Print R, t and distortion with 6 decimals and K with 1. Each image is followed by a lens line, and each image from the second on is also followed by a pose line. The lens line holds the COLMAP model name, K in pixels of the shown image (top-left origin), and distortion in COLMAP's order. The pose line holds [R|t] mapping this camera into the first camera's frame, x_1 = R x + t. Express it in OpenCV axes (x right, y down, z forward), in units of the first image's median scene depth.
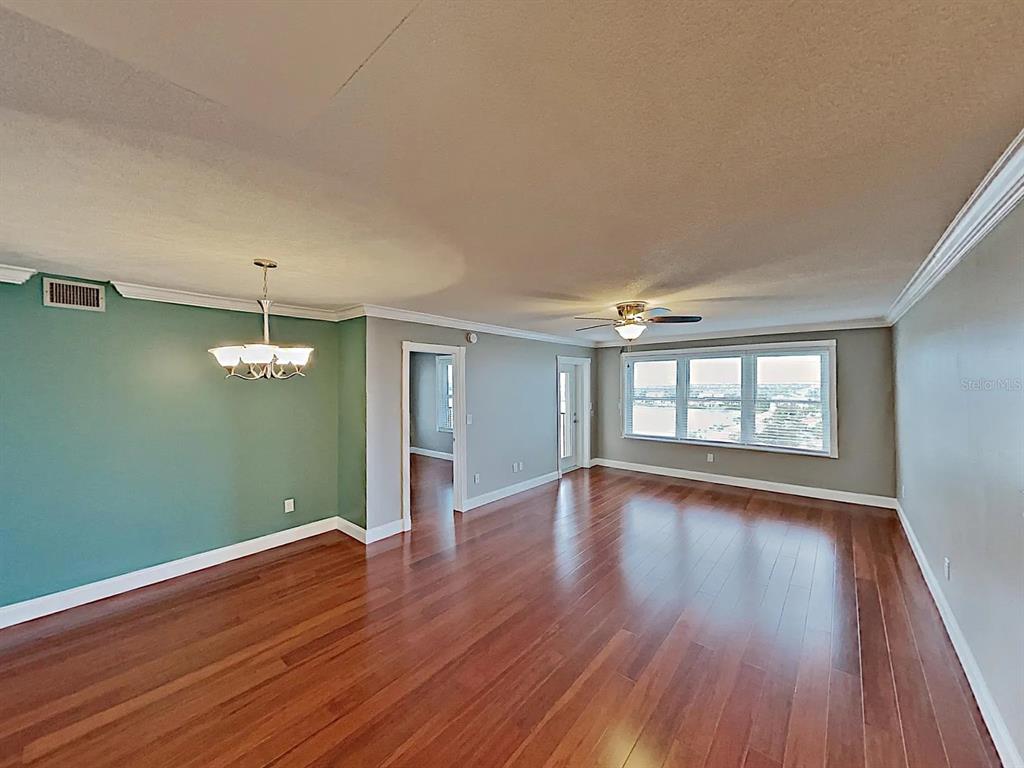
lens RADIAL K [[385.5, 0, 513.9], [0, 385.5, 388.3], [0, 0, 1]] dist [0.000310, 0.000049]
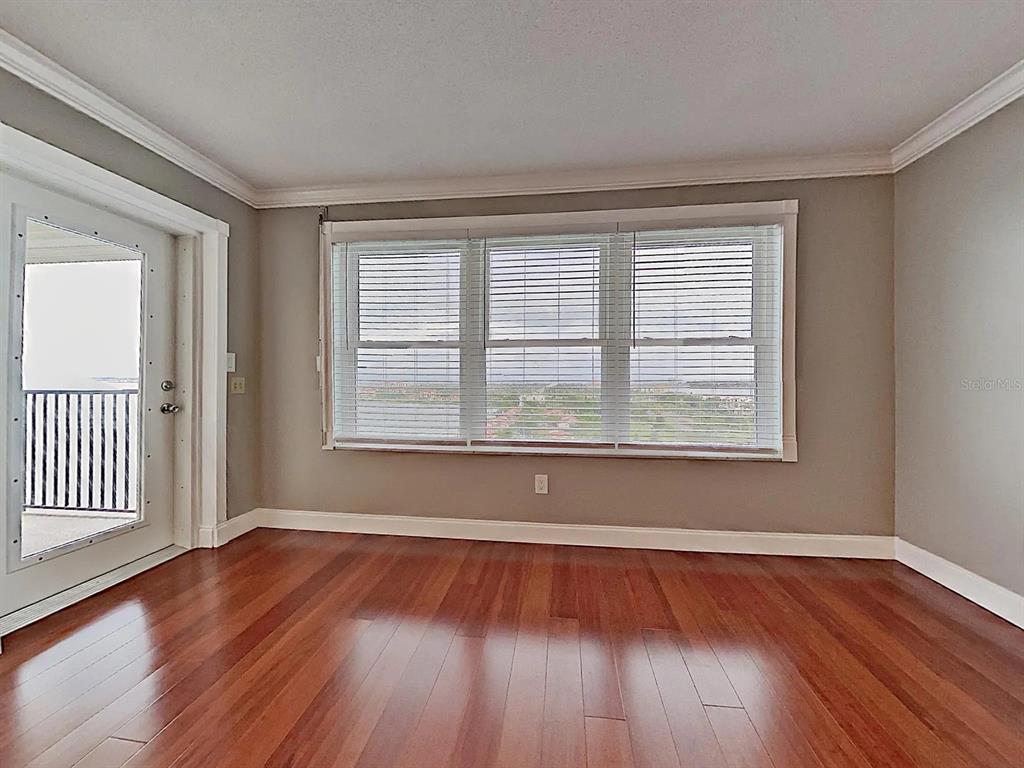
lens RADIAL K [[411.9, 0, 507.6], [0, 411.9, 385.5], [0, 0, 1]] dist [-0.002893, -0.000325]
pose [[0.836053, 0.006799, 0.548607, 0.208089], [-0.001276, 0.999945, -0.010448, 0.070512], [-0.548647, 0.008035, 0.836015, 0.568531]]
